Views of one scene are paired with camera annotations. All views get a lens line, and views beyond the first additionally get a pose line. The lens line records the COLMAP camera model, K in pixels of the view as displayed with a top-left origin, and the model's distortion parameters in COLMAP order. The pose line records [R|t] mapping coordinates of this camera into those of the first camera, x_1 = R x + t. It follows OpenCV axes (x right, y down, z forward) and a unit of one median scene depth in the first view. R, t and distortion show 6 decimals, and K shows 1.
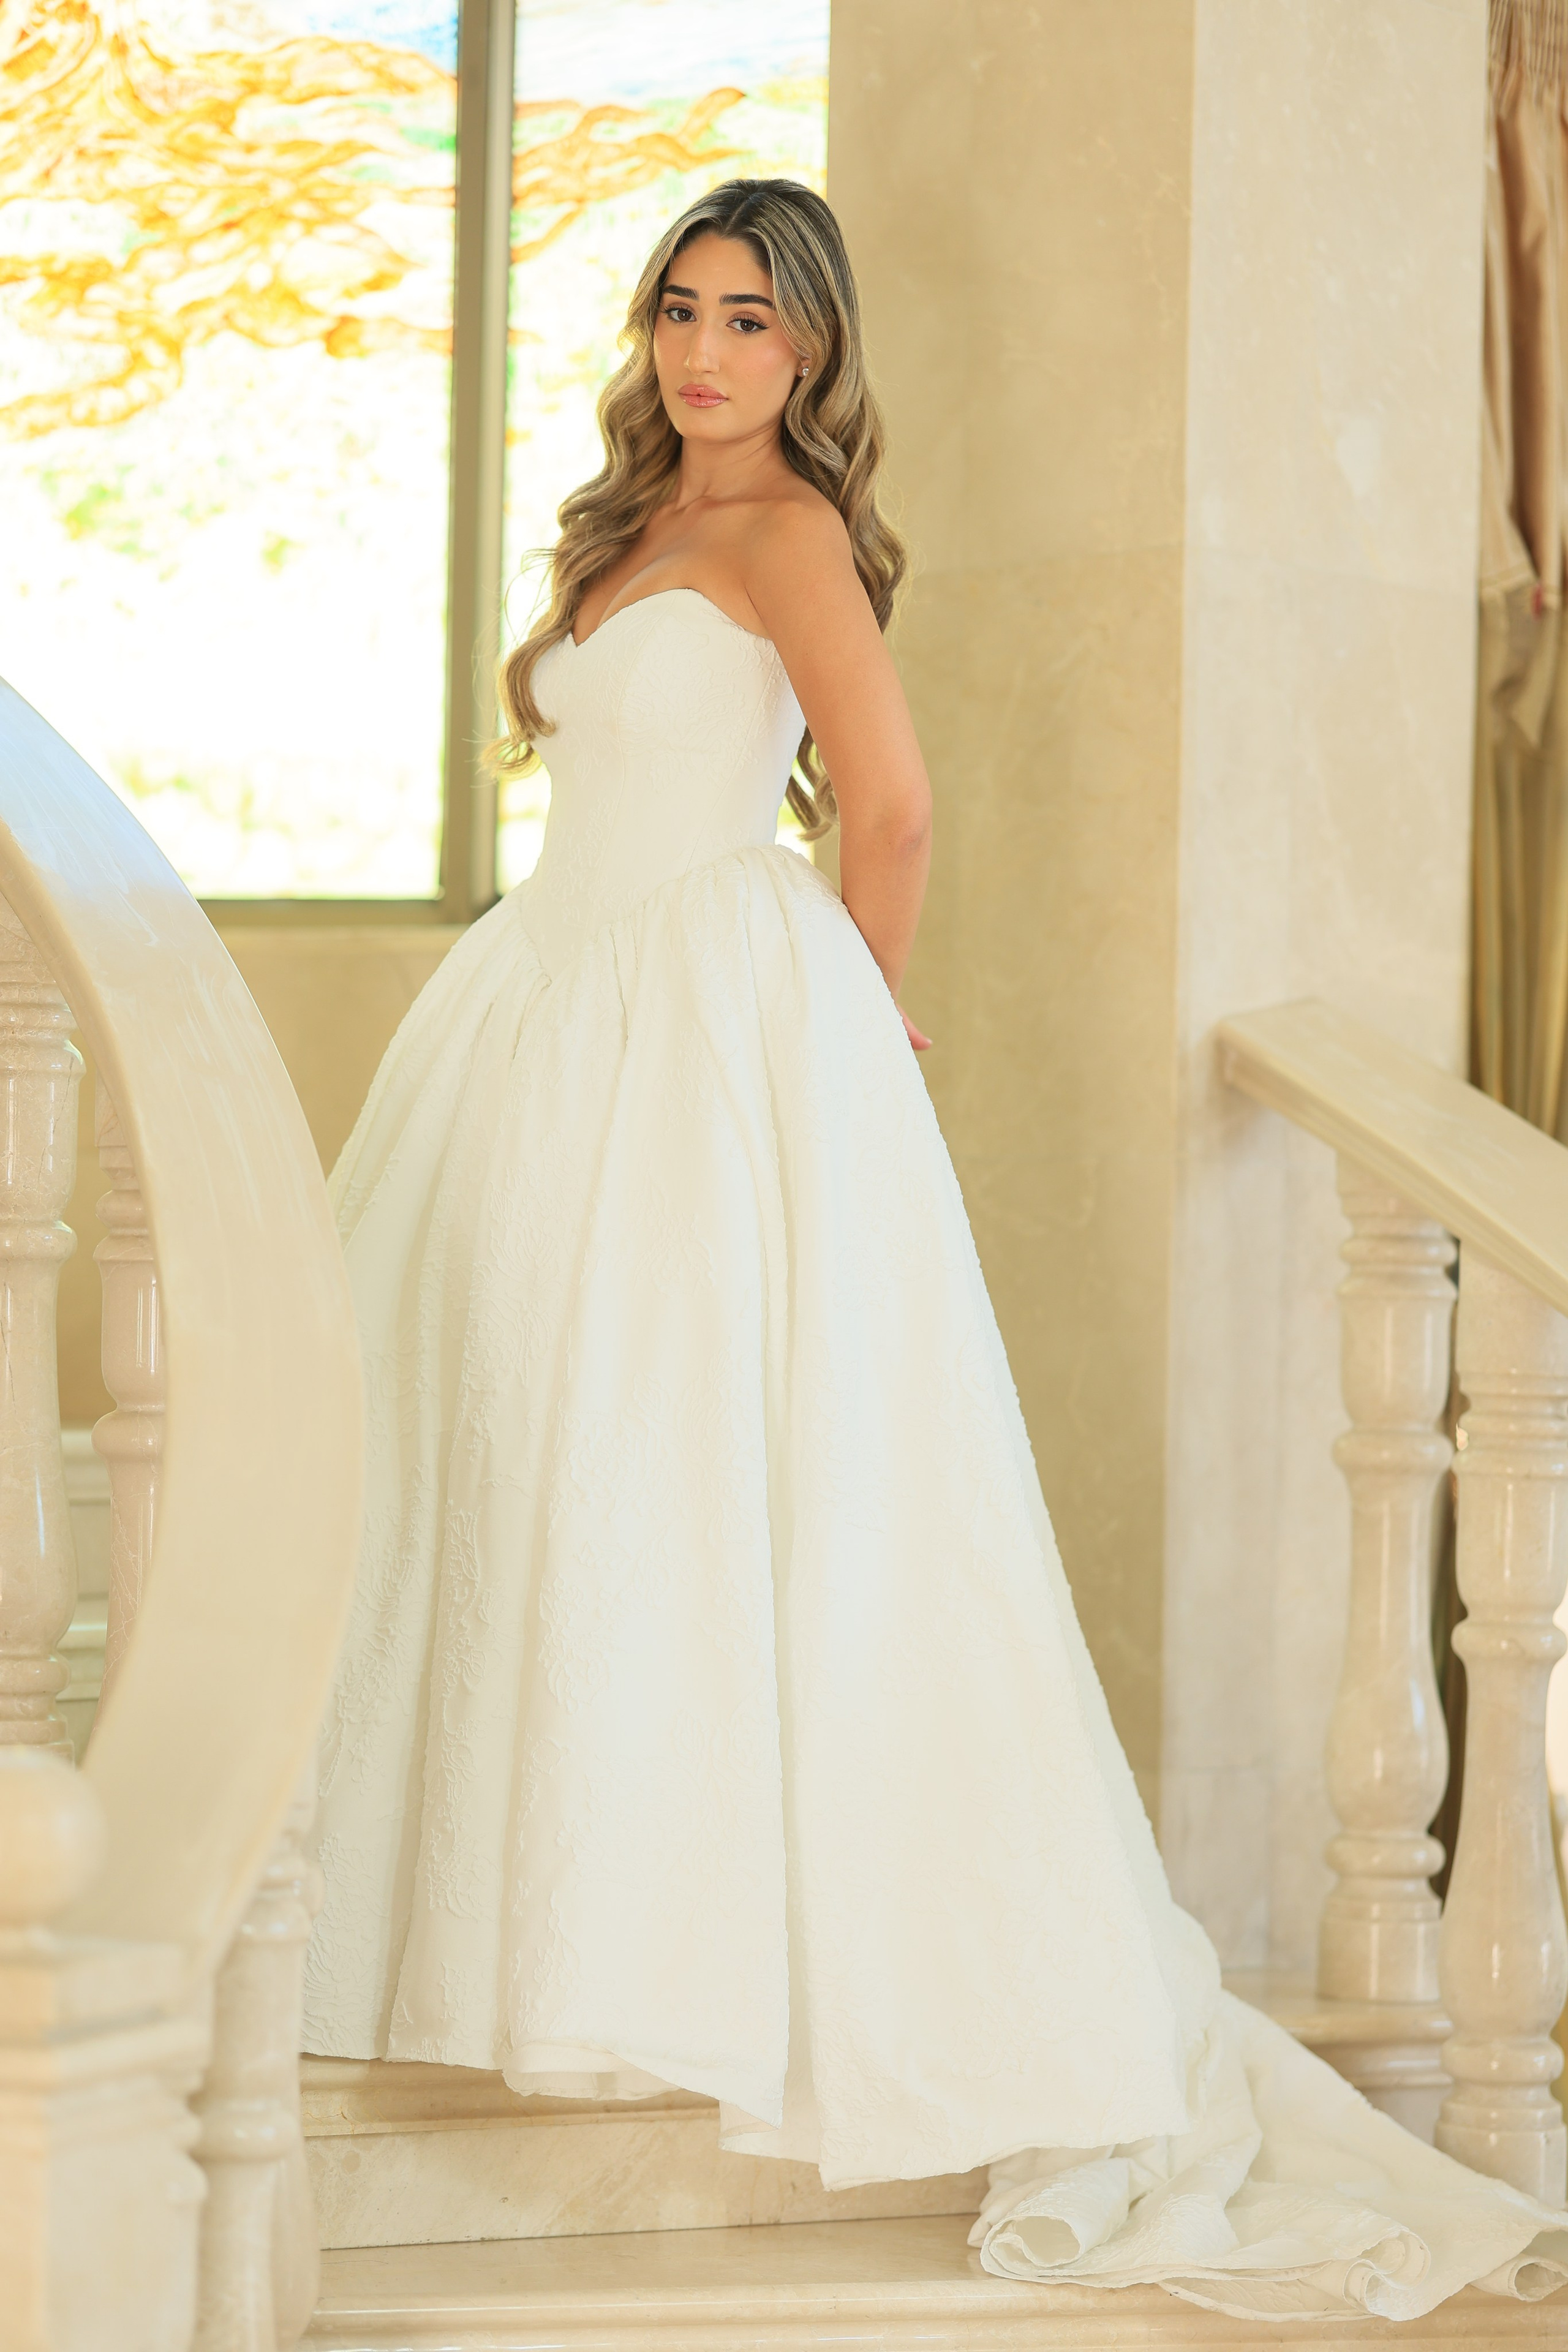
lens RADIAL K [[5663.7, 0, 786.7], [0, 5663.7, 1210.2], [0, 0, 1]] dist [0.063732, -0.499418]
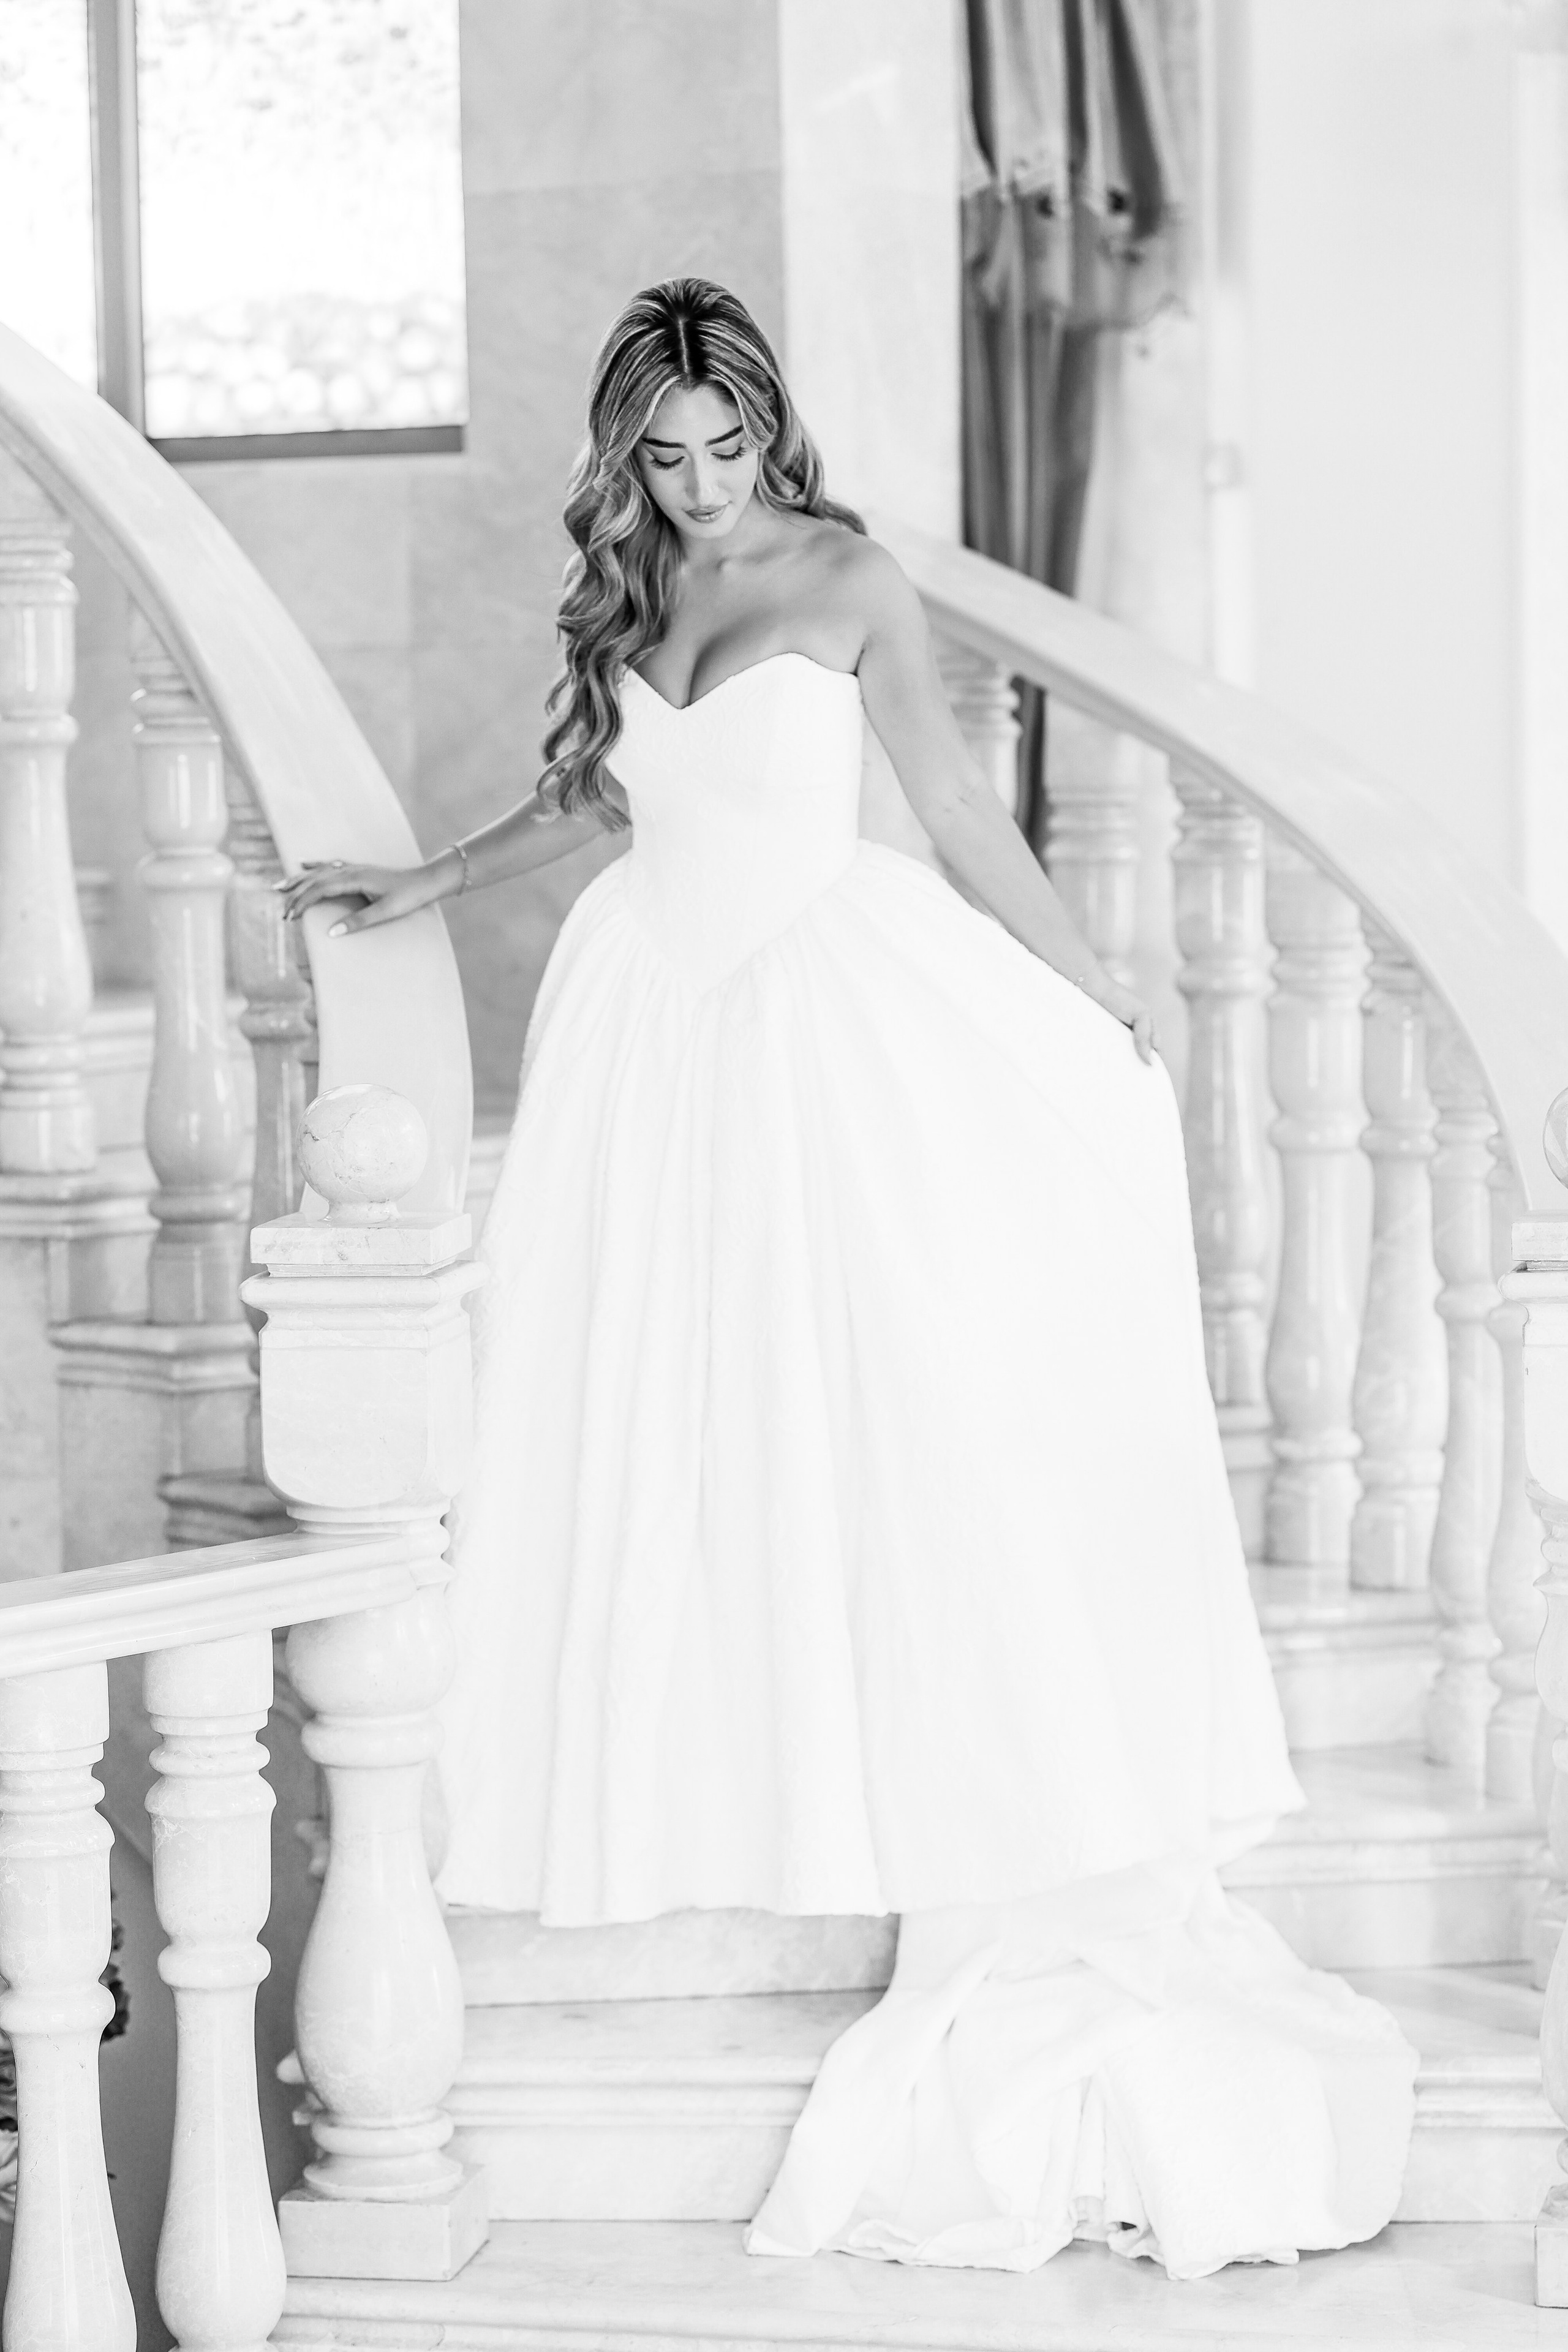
lens RADIAL K [[5733.2, 0, 784.0], [0, 5733.2, 1176.0], [0, 0, 1]] dist [0.043794, -0.633377]
pose [[0.968500, -0.056138, 0.242603, -0.232903], [0.032739, 0.994506, 0.099431, -0.014670], [-0.246852, -0.088356, 0.965017, -0.271740]]
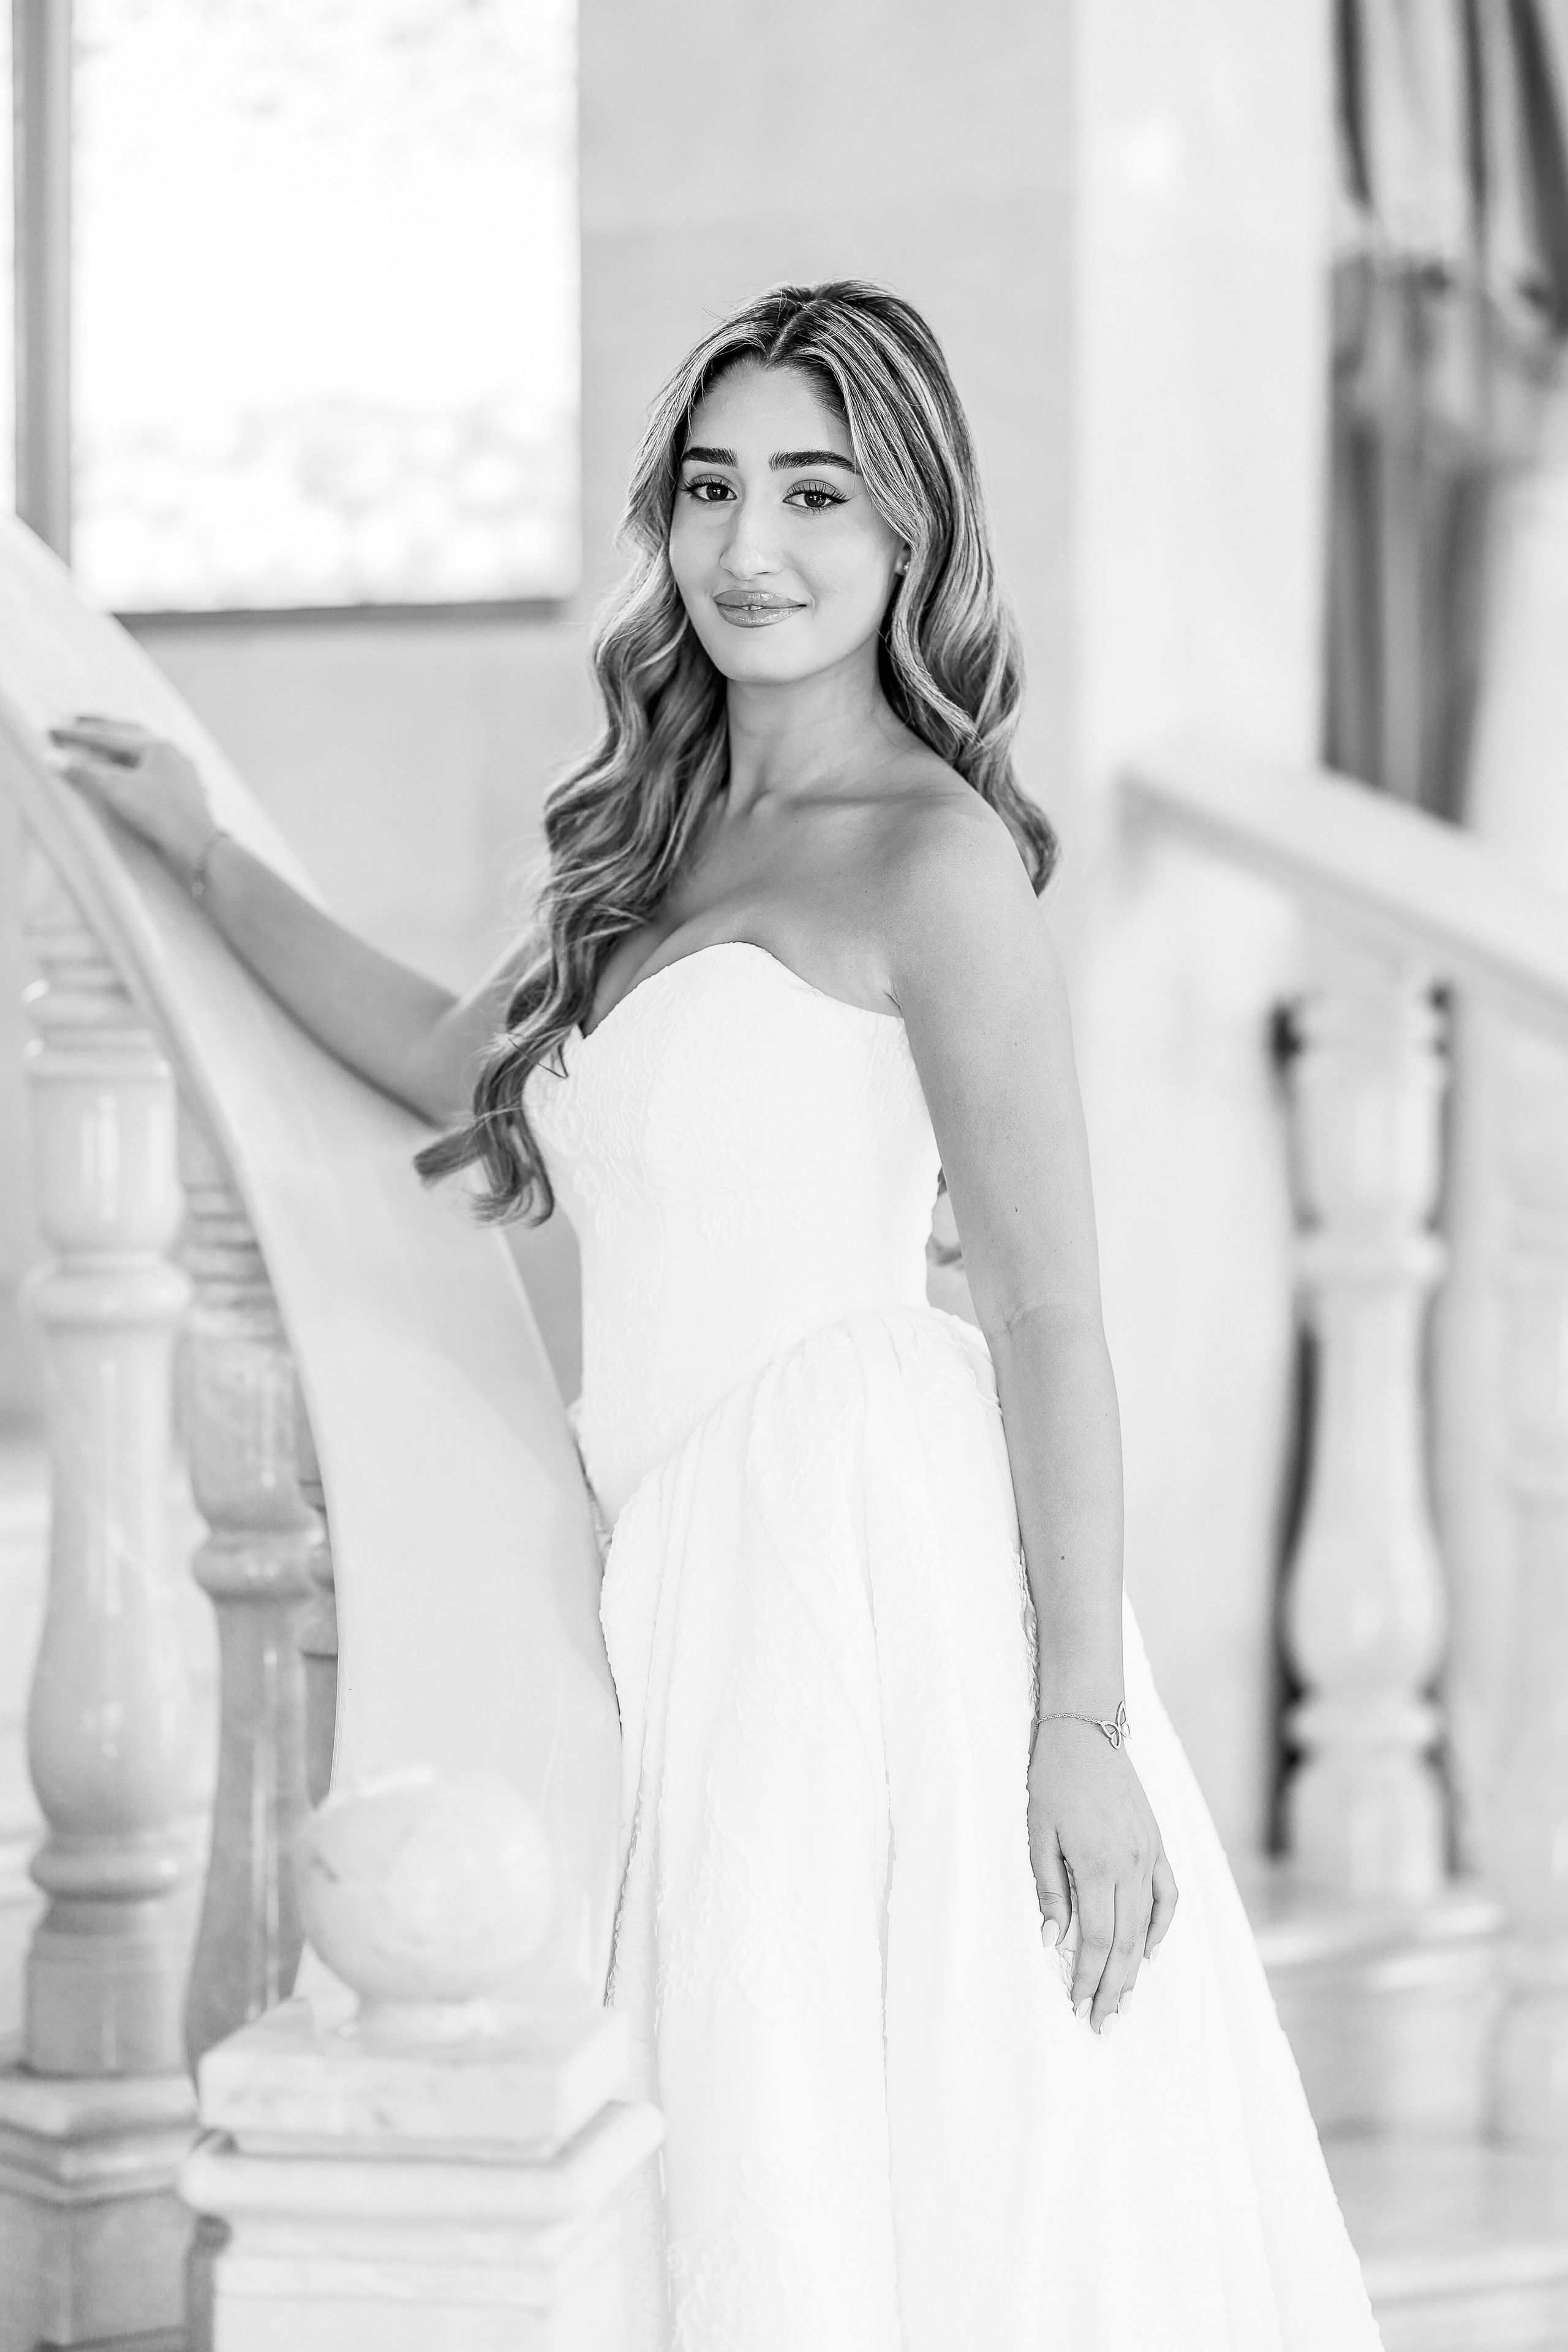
lens RADIAL K [[5708.4, 0, 802.2], [0, 5708.4, 1180.1], [0, 0, 1]] dist [0.054353, -0.453210]
pose [[0.966840, -0.024031, 0.254251, -0.165445], [0.012187, 0.998770, 0.048056, -0.009966], [-0.255094, -0.043364, 0.965943, 0.158161]]
